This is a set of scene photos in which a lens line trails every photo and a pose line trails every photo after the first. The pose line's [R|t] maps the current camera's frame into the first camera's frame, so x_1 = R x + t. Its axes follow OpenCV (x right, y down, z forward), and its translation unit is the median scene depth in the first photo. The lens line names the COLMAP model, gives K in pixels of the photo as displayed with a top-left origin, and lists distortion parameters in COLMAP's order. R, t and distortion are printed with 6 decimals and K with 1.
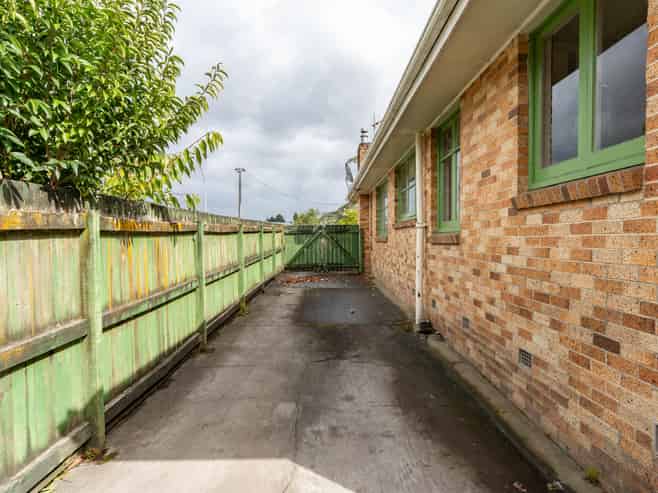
lens RADIAL K [[387.5, 0, 329.9], [0, 387.5, 251.8], [0, 0, 1]] dist [-0.007741, 0.001514]
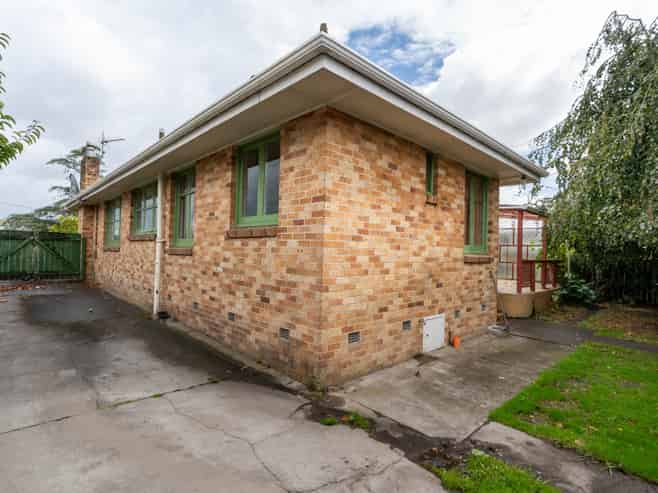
lens RADIAL K [[346.2, 0, 329.3], [0, 346.2, 249.0], [0, 0, 1]] dist [-0.000576, 0.000306]
pose [[0.730716, 0.038108, 0.681617, -0.249299], [-0.012233, 0.999011, -0.042740, 0.009314], [-0.682572, 0.022893, 0.730460, -0.455966]]
